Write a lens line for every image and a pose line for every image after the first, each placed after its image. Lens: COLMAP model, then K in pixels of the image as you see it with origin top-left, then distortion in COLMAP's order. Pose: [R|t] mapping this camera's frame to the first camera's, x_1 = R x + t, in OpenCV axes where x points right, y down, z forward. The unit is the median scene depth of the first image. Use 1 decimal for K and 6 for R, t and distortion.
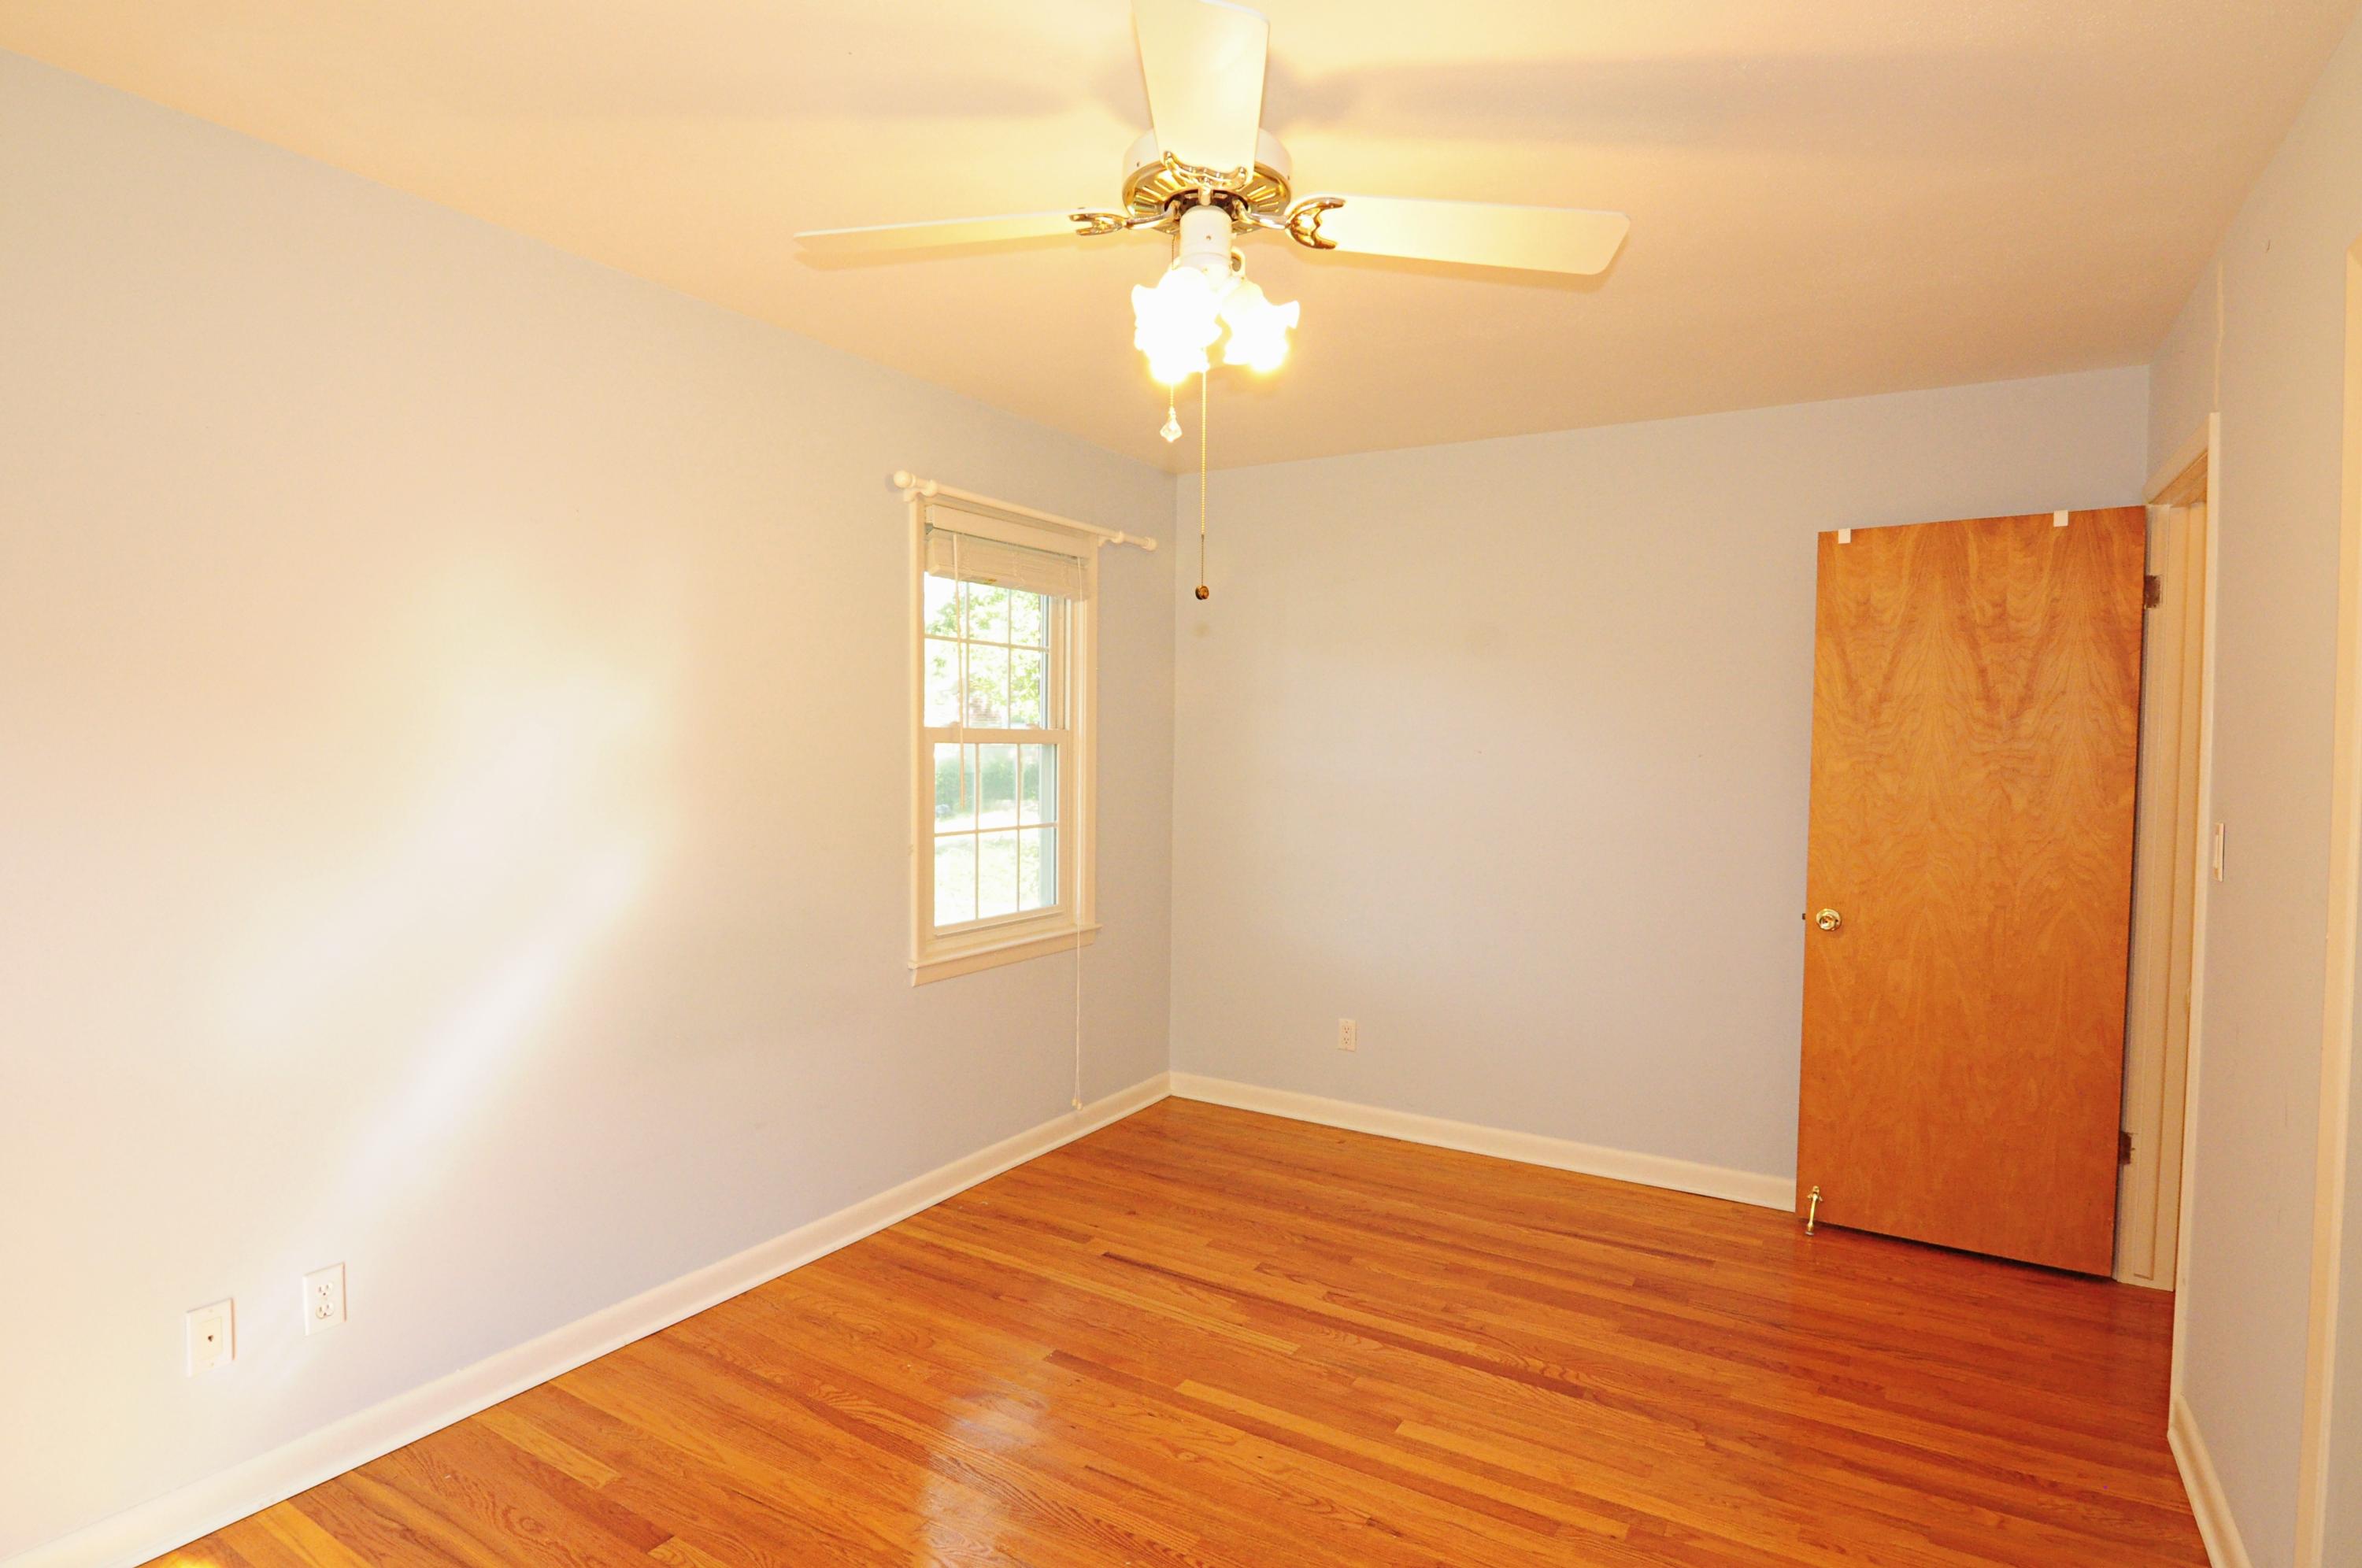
lens RADIAL K [[1254.8, 0, 1176.8], [0, 1254.8, 788.9], [0, 0, 1]] dist [-0.015516, -0.002252]
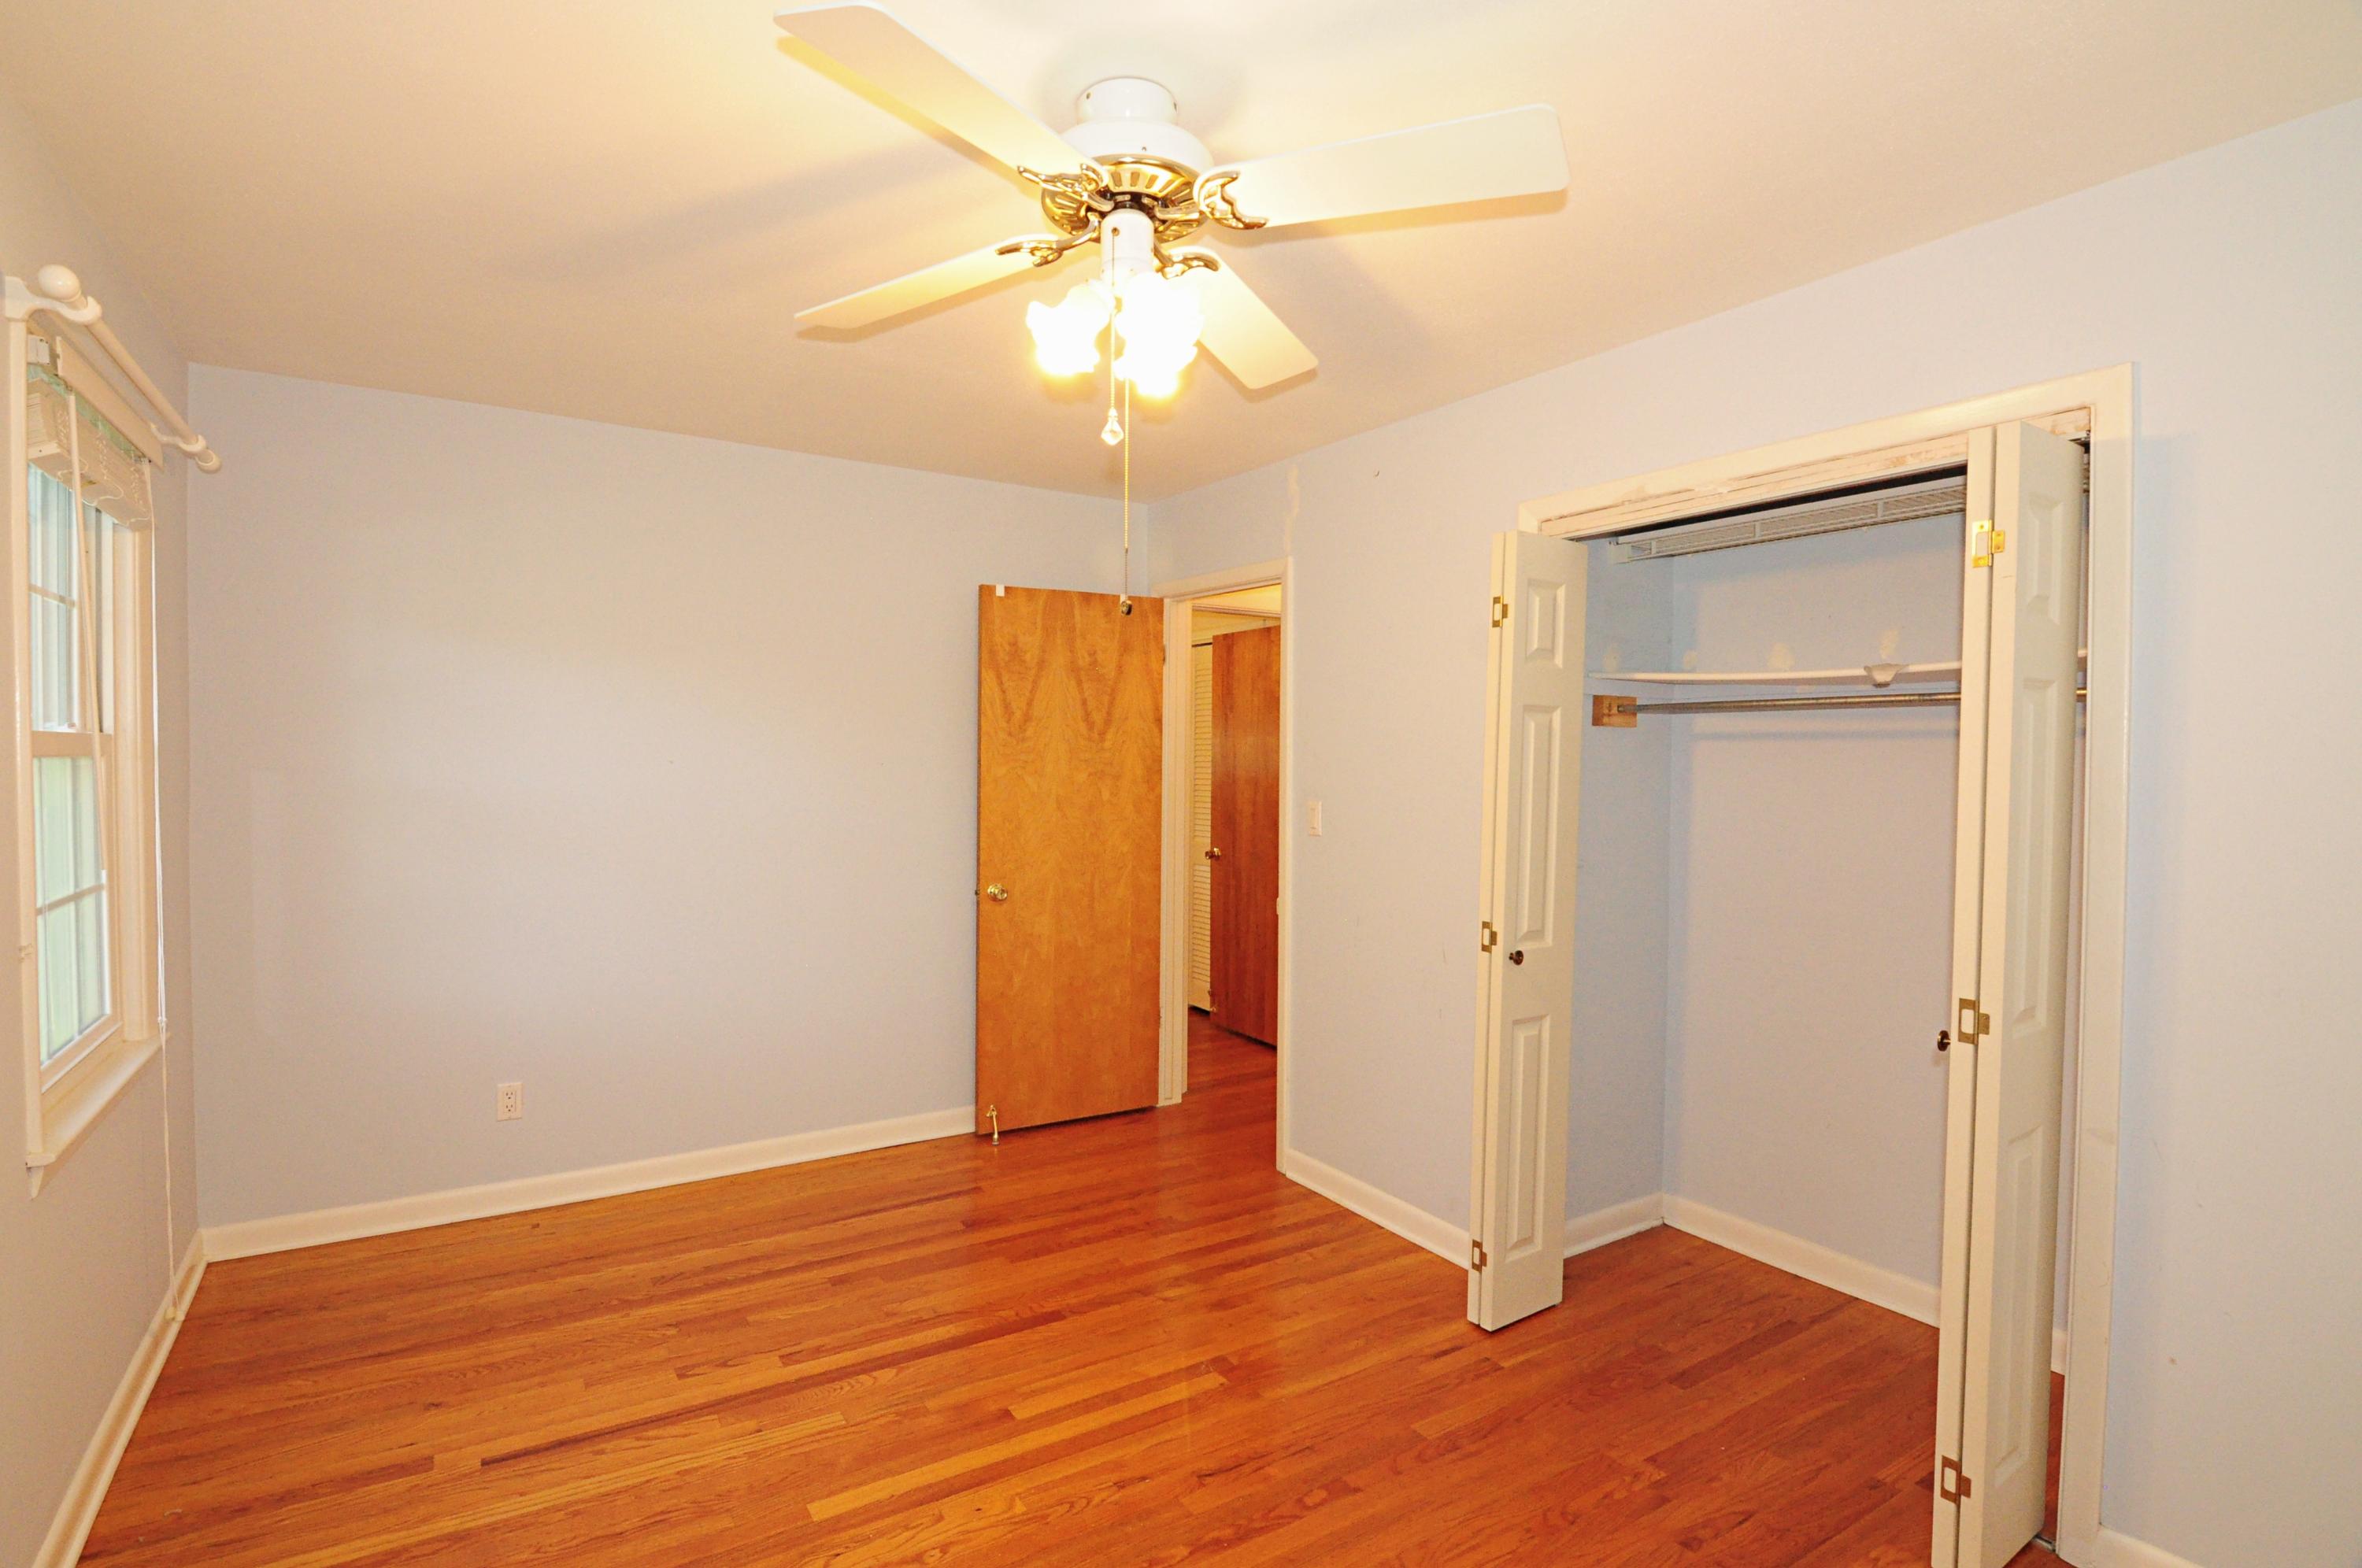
lens RADIAL K [[1139.9, 0, 1174.4], [0, 1139.9, 787.1], [0, 0, 1]] dist [-0.006762, -0.008935]
pose [[0.435733, -0.029475, 0.899593, -0.460843], [0.030139, 0.999381, 0.018146, -0.018618], [-0.899571, 0.019205, 0.436352, 0.351551]]
